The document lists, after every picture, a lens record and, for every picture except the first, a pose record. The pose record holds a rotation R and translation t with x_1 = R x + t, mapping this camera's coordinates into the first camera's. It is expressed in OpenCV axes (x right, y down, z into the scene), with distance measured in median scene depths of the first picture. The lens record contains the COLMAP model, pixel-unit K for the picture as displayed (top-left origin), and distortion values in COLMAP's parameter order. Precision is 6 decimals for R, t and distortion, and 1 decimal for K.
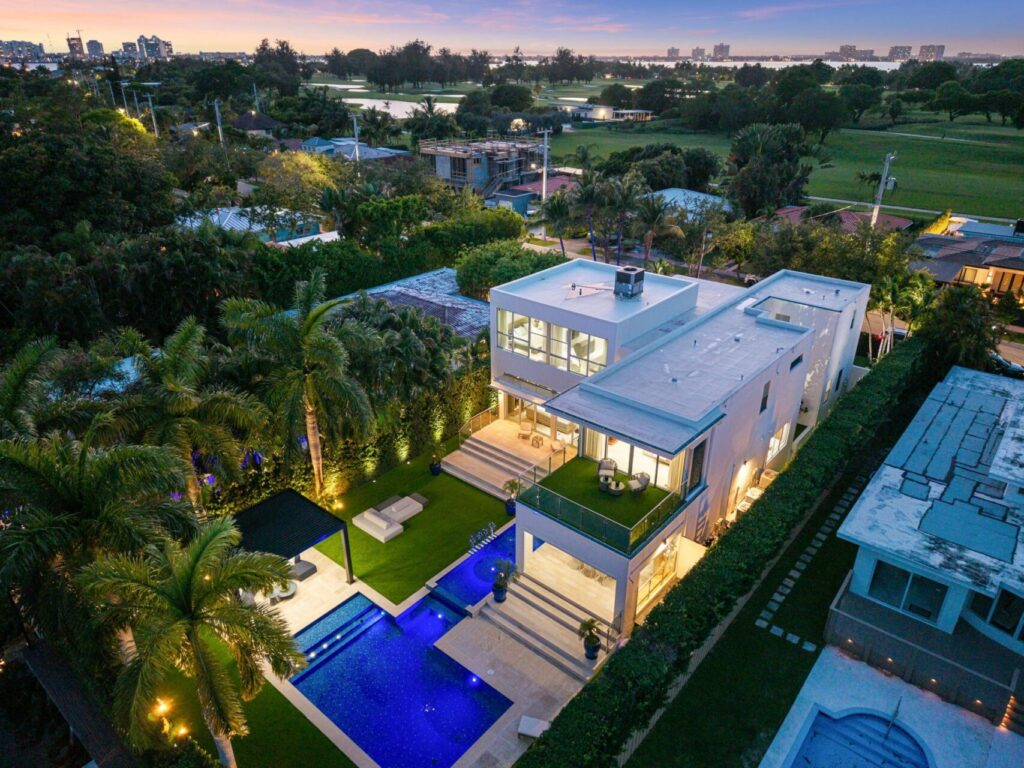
lens RADIAL K [[688.5, 0, 512.0], [0, 688.5, 384.0], [0, 0, 1]] dist [0.038348, -0.036211]
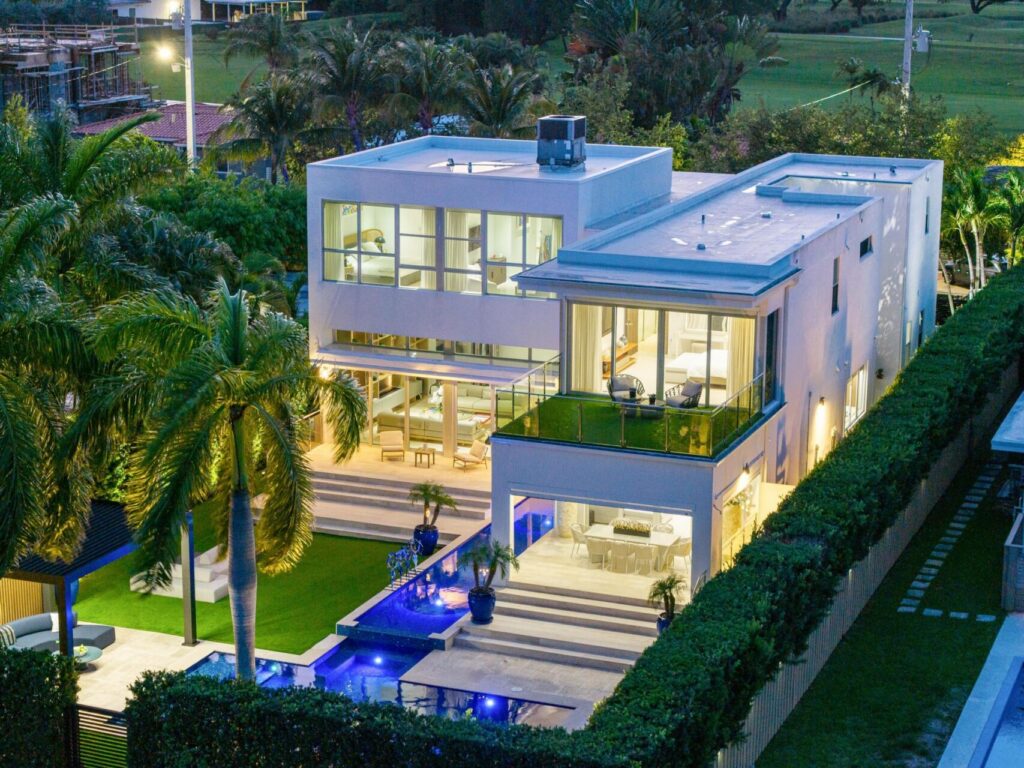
lens RADIAL K [[2048.4, 0, 512.0], [0, 2048.4, 384.0], [0, 0, 1]] dist [0.013883, 0.151987]
pose [[0.948988, -0.068339, 0.307818, -0.418847], [0.131632, 0.972957, -0.189807, 0.377908], [-0.286522, 0.220644, 0.932320, -0.504723]]
